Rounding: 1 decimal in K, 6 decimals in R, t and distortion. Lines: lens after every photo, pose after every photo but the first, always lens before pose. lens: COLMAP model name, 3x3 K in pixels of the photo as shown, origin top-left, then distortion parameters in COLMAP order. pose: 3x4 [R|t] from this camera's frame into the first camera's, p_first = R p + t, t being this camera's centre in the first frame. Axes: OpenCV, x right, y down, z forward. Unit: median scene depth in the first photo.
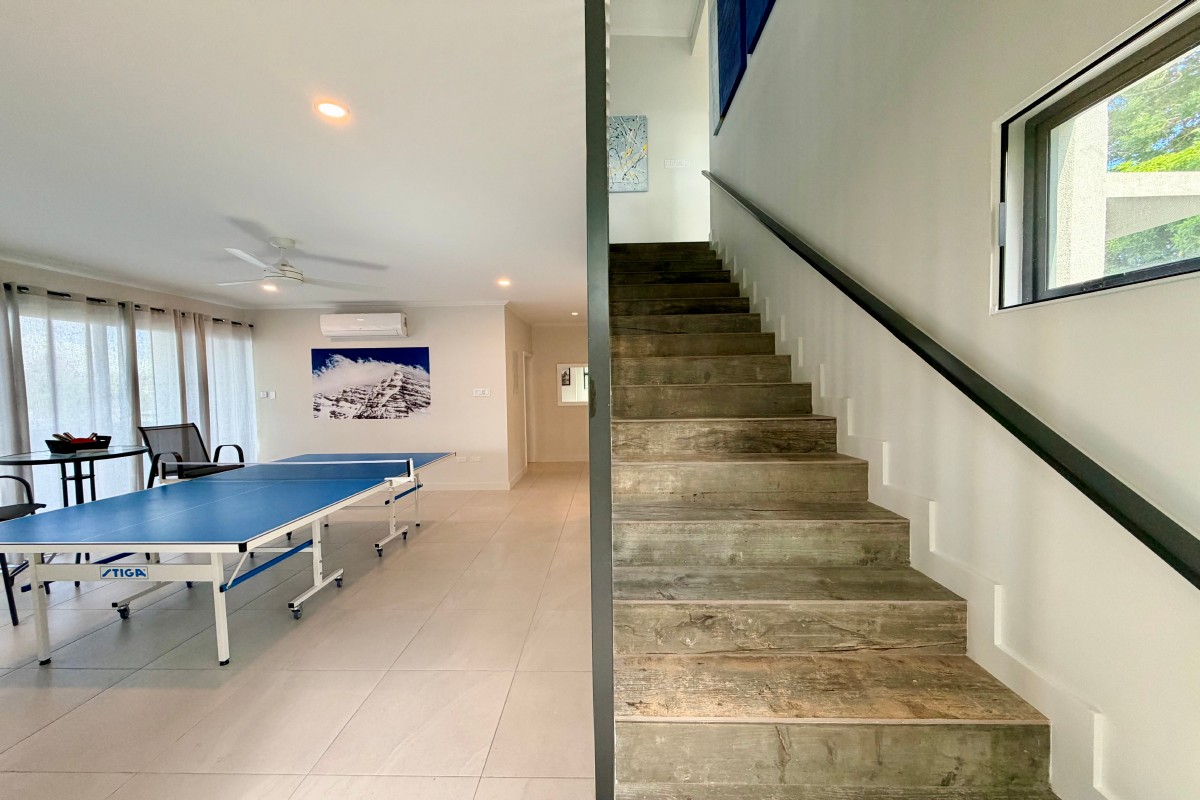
lens RADIAL K [[474.2, 0, 597.7], [0, 474.2, 404.5], [0, 0, 1]] dist [0.001875, 0.000249]
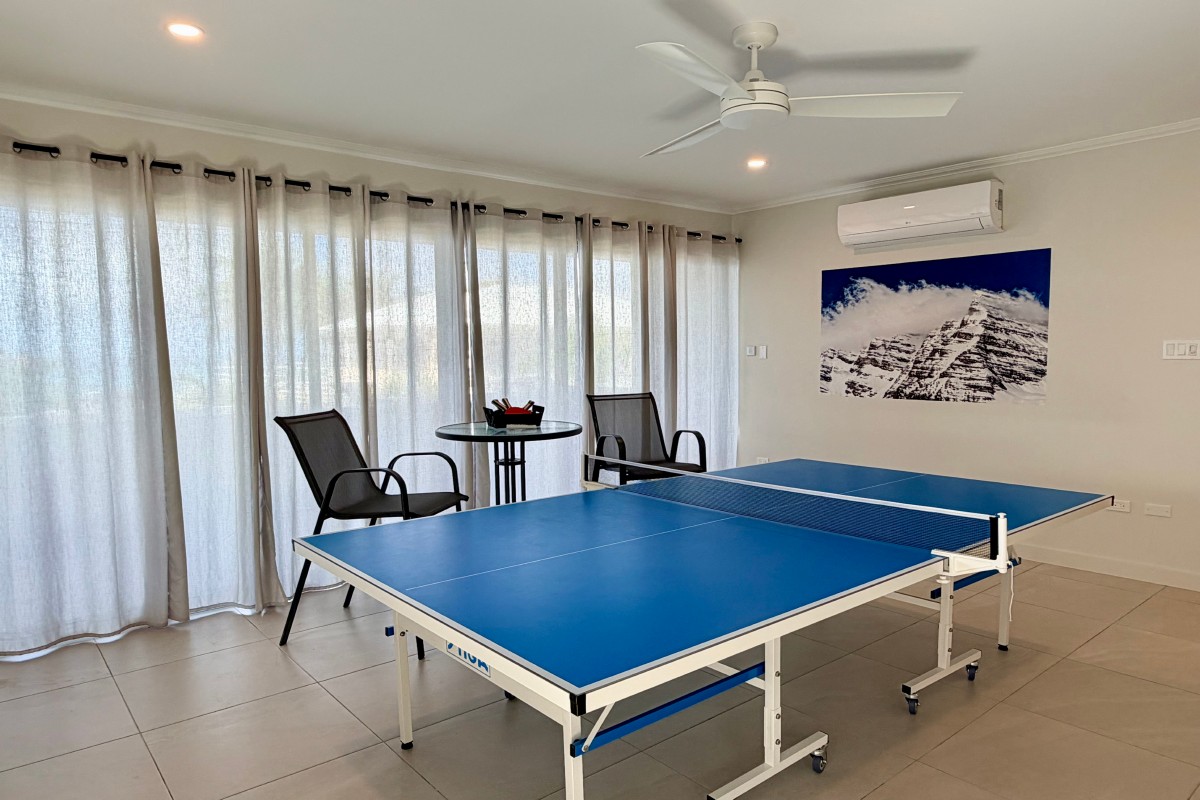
lens RADIAL K [[798.4, 0, 575.7], [0, 798.4, 419.9], [0, 0, 1]] dist [0.004532, 0.001185]
pose [[0.654321, 0.072031, -0.752779, -0.155599], [-0.027513, 0.997062, 0.071491, 0.001054], [0.755717, -0.026067, 0.654380, 0.358426]]
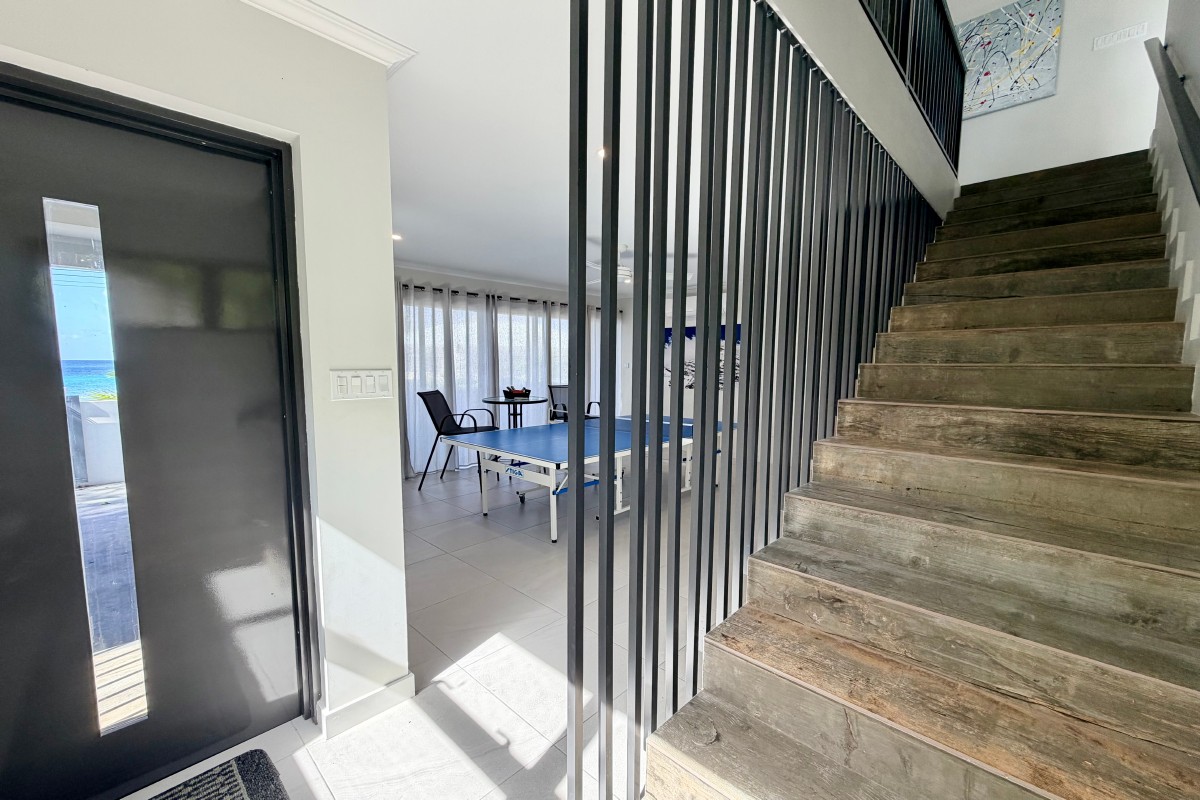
lens RADIAL K [[474.2, 0, 598.5], [0, 474.2, 405.4], [0, 0, 1]] dist [0.001875, 0.000249]
pose [[0.750812, 0.078203, -0.655870, 0.212109], [-0.041895, 0.996605, 0.070871, -0.001916], [0.659185, -0.025733, 0.751540, -0.026350]]
